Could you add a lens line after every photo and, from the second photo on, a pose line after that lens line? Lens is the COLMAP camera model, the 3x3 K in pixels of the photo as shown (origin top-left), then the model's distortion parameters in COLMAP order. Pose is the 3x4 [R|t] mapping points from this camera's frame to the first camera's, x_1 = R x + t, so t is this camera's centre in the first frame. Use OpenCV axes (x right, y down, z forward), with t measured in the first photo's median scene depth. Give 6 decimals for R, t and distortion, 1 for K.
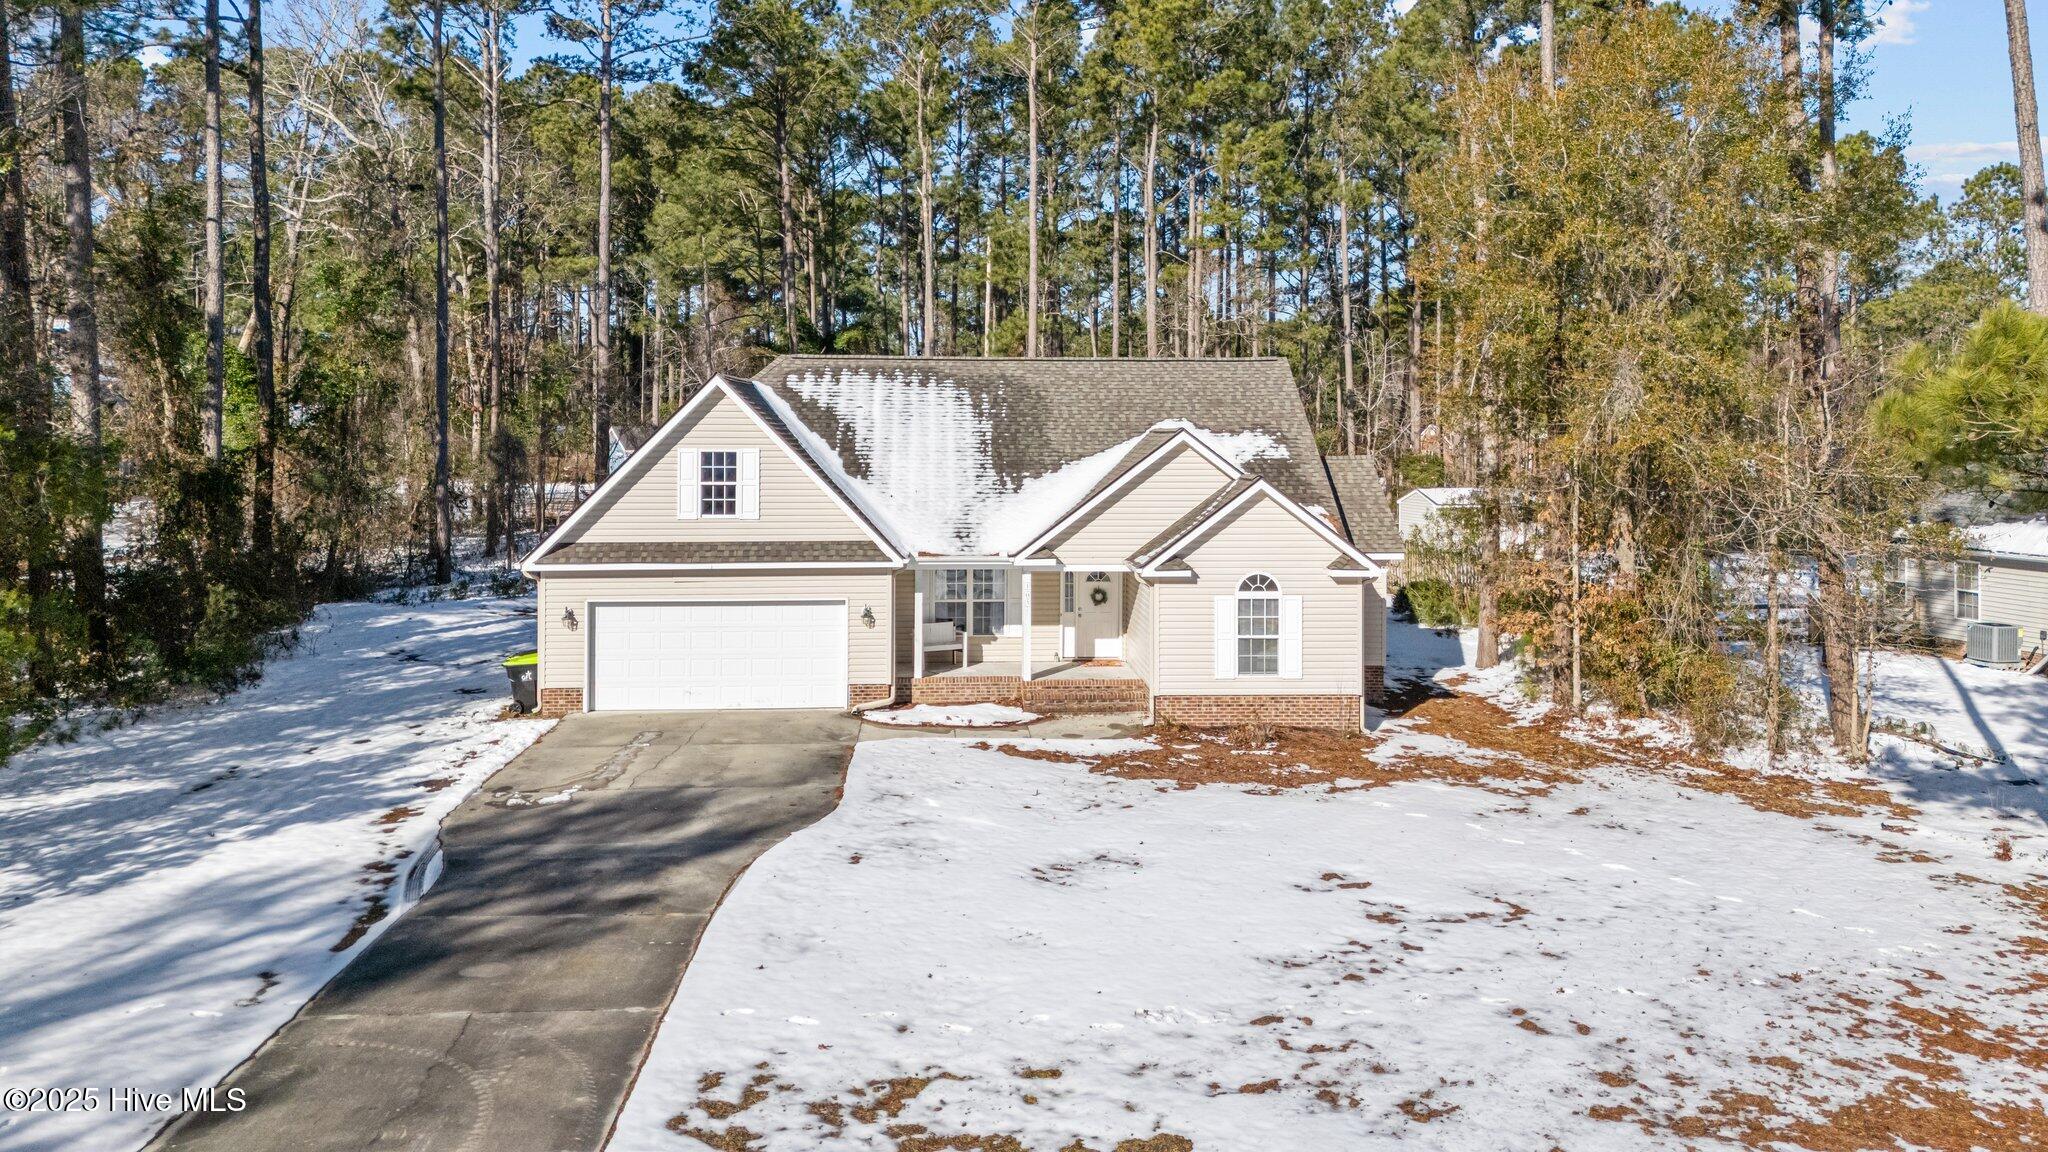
lens RADIAL K [[1522.0, 0, 1023.9], [0, 1522.0, 451.2], [0, 0, 1]] dist [0.056820, -0.037040]
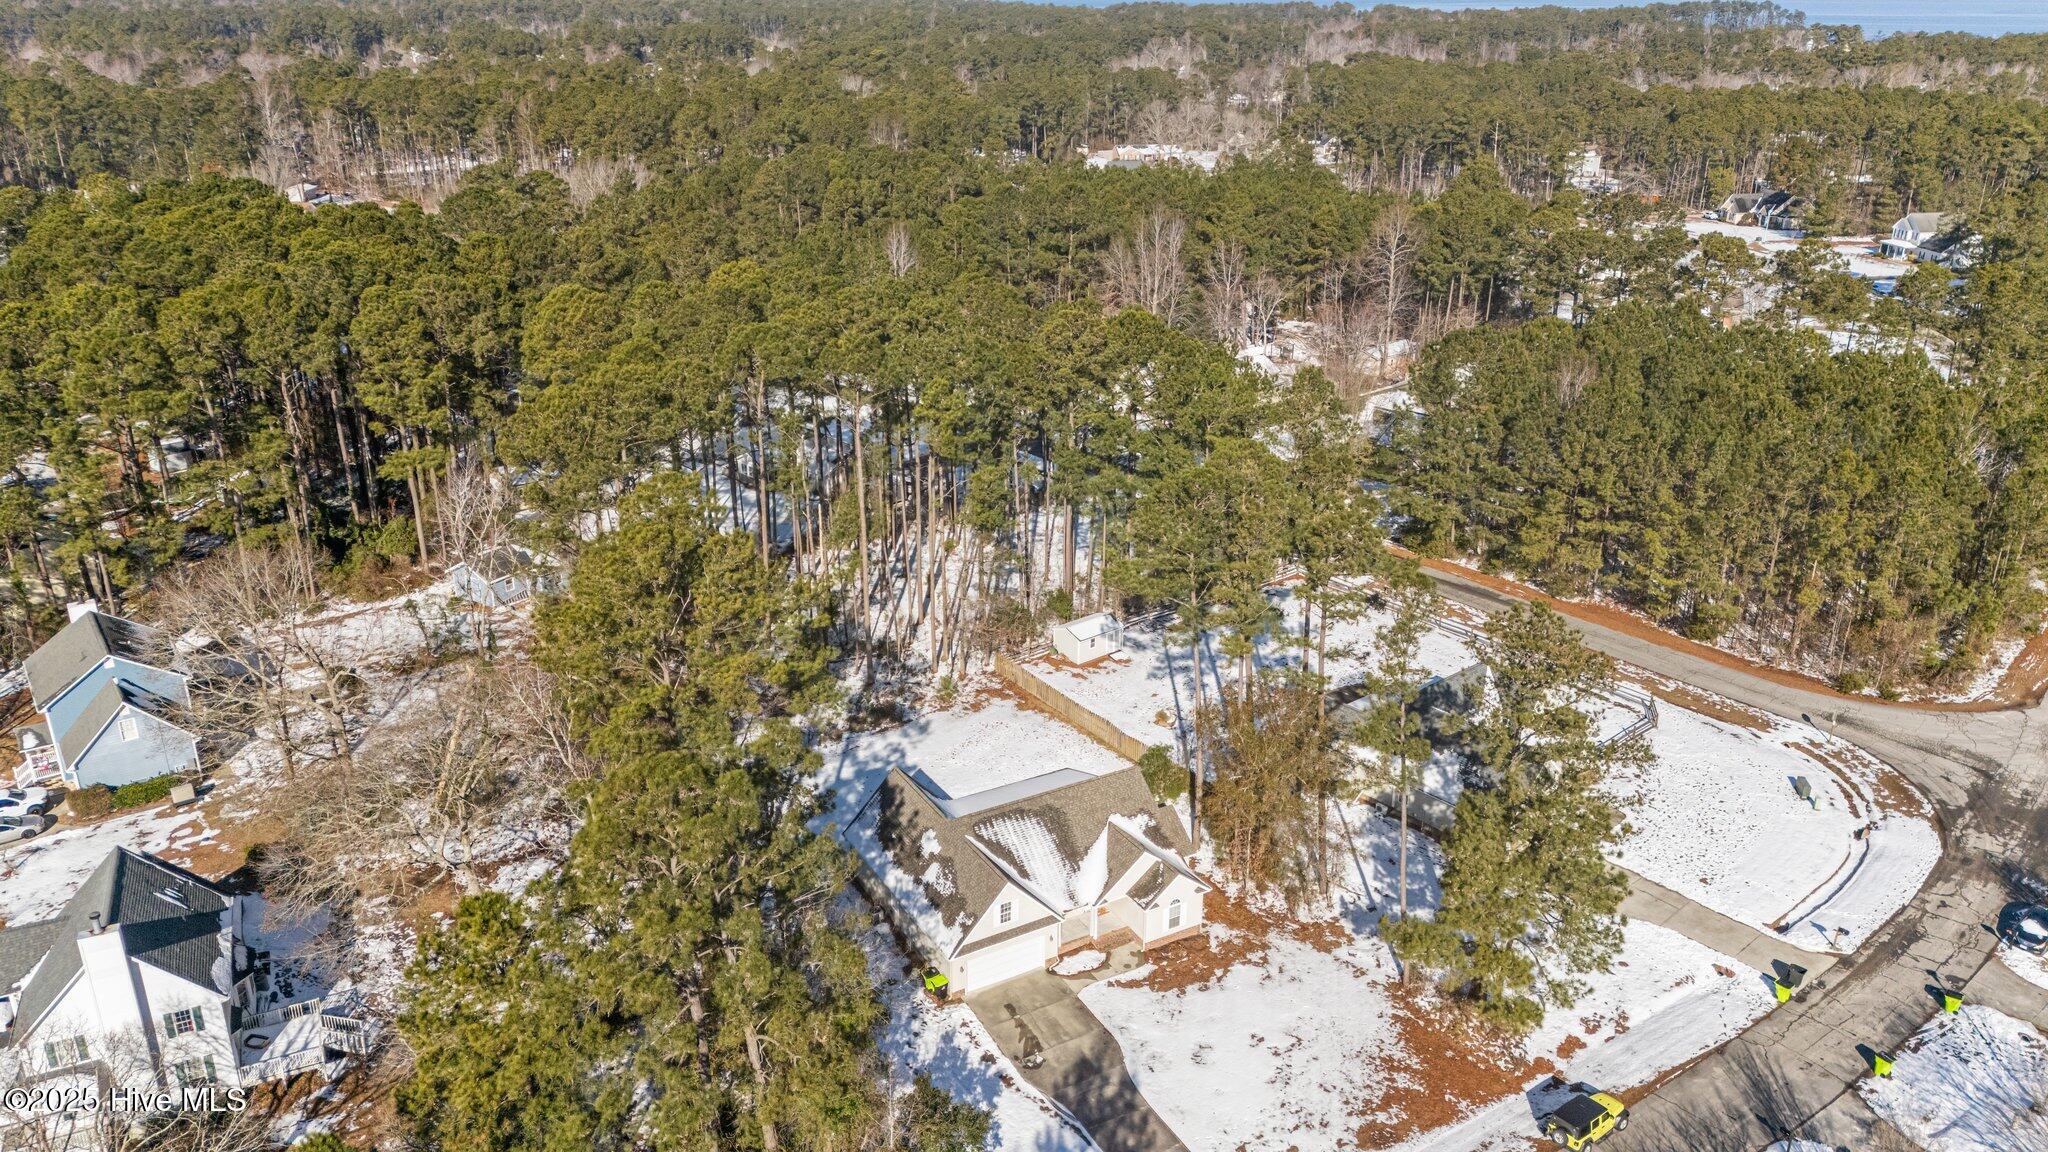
lens RADIAL K [[1478.2, 0, 1024.0], [0, 1478.2, 576.0], [0, 0, 1]] dist [0.087304, -0.084018]
pose [[0.897396, -0.161869, 0.410463, -1.200348], [0.006097, 0.934736, 0.355291, -1.540044], [-0.441185, -0.316334, 0.839815, -1.121004]]
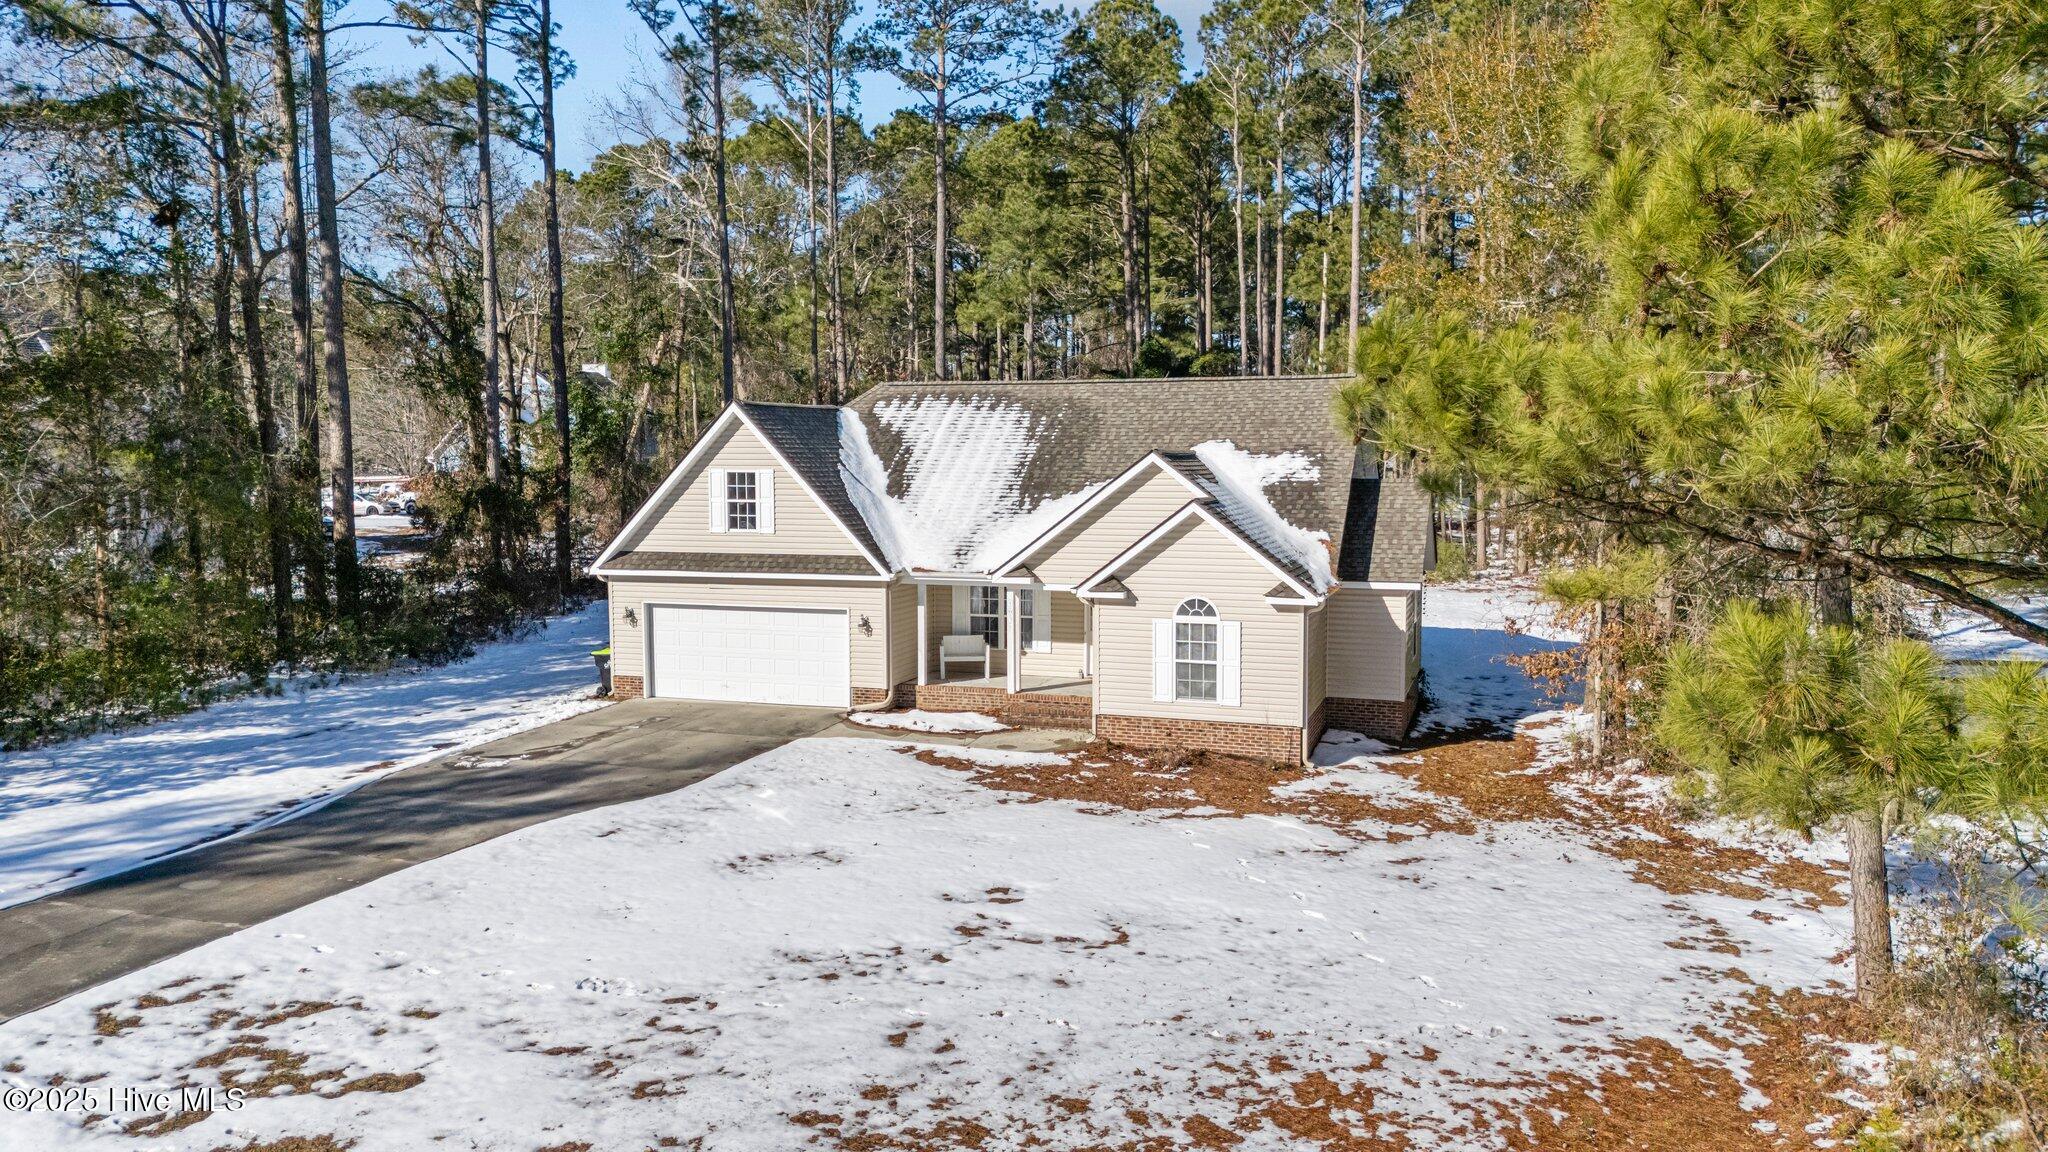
lens RADIAL K [[1488.3, 0, 1025.2], [0, 1488.3, 564.5], [0, 0, 1]] dist [0.084732, -0.081887]
pose [[0.927029, 0.025443, -0.374126, 0.402873], [-0.002320, 0.998066, 0.062127, -0.000754], [0.374983, -0.056726, 0.925295, 0.068060]]
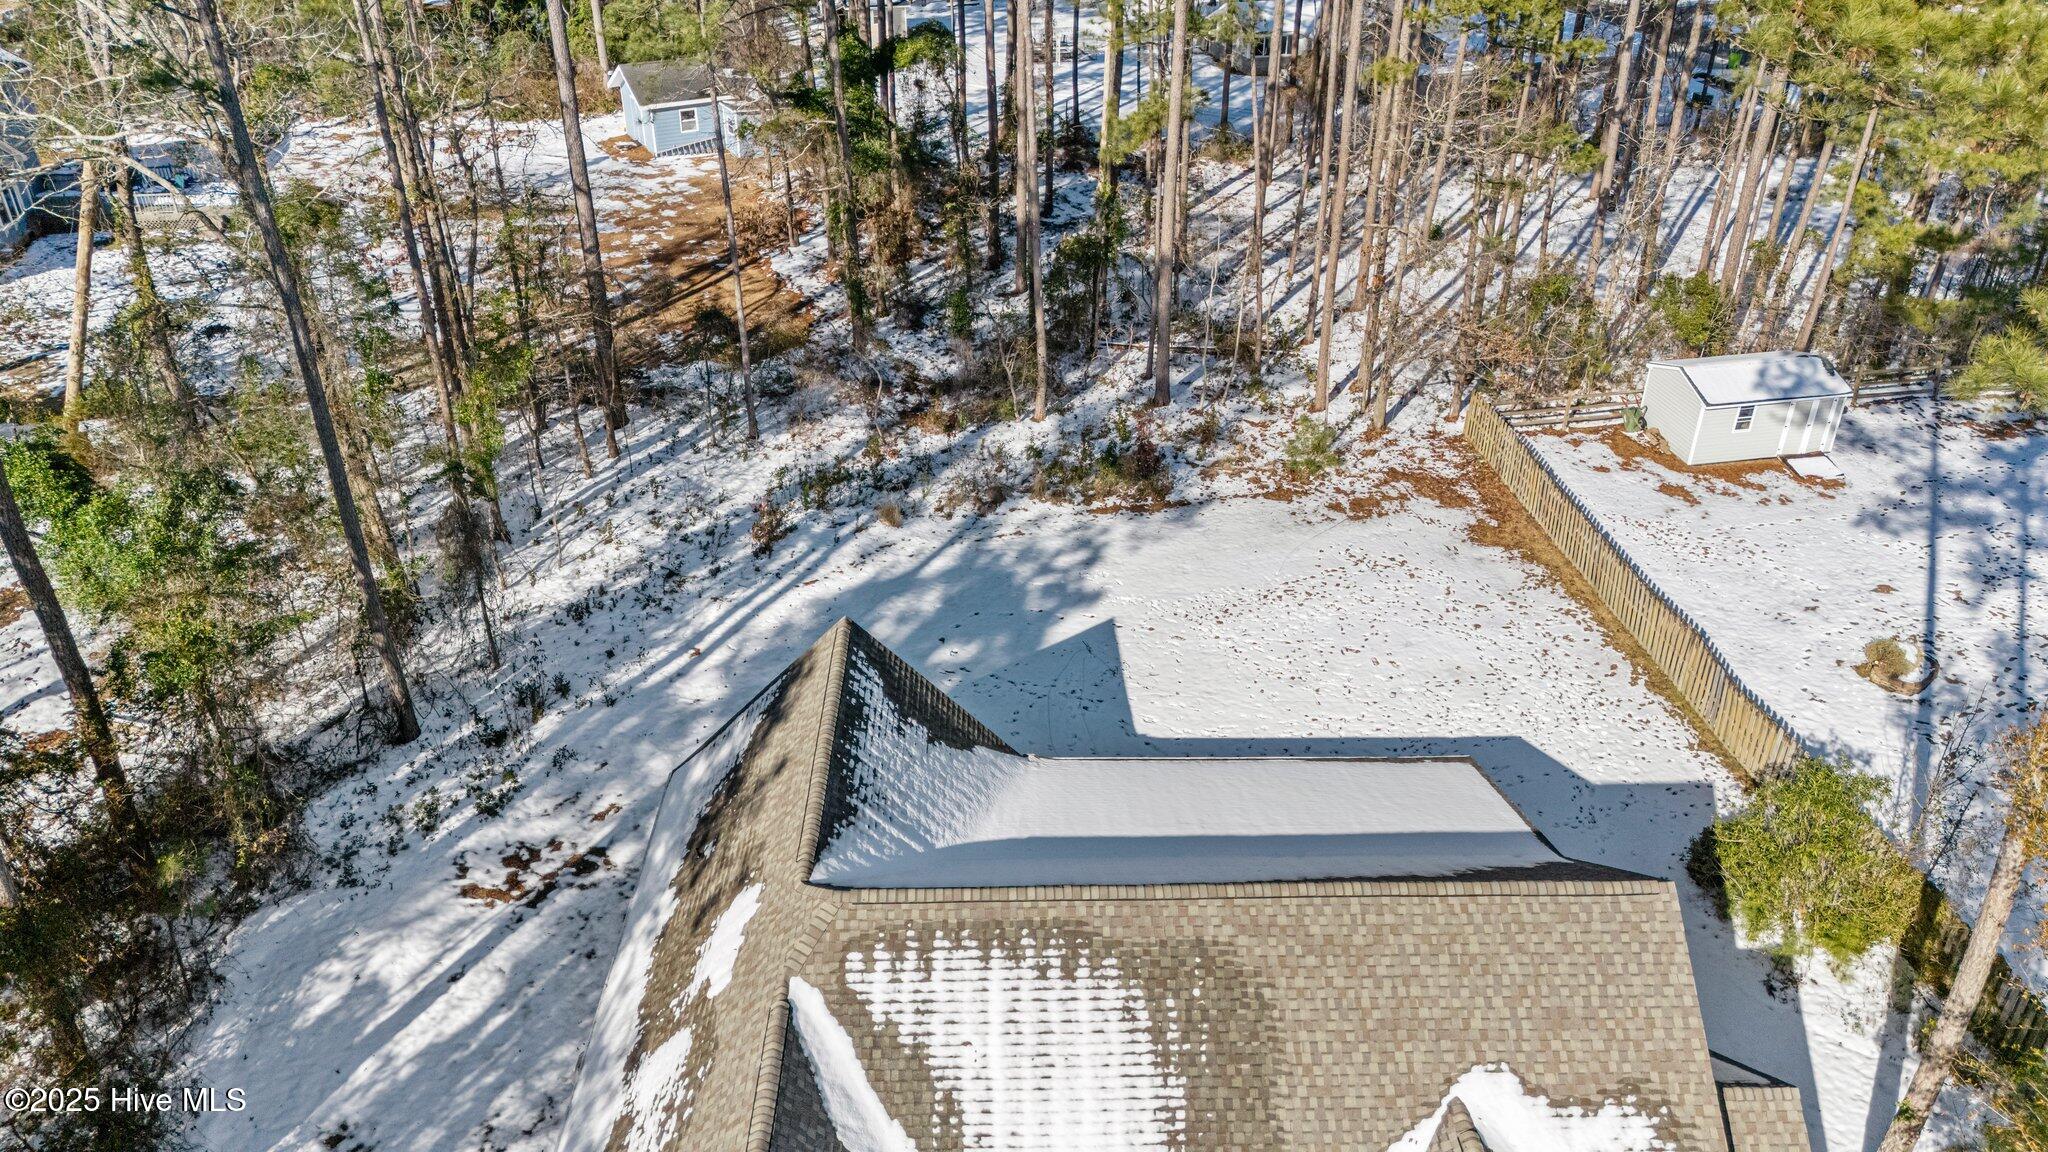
lens RADIAL K [[1505.1, 0, 1024.0], [0, 1505.1, 576.0], [0, 0, 1]] dist [0.086840, -0.090532]
pose [[0.999118, 0.021634, -0.035998, -0.077913], [-0.000782, 0.866552, 0.499085, -0.571463], [0.041992, -0.498617, 0.865805, 0.660042]]
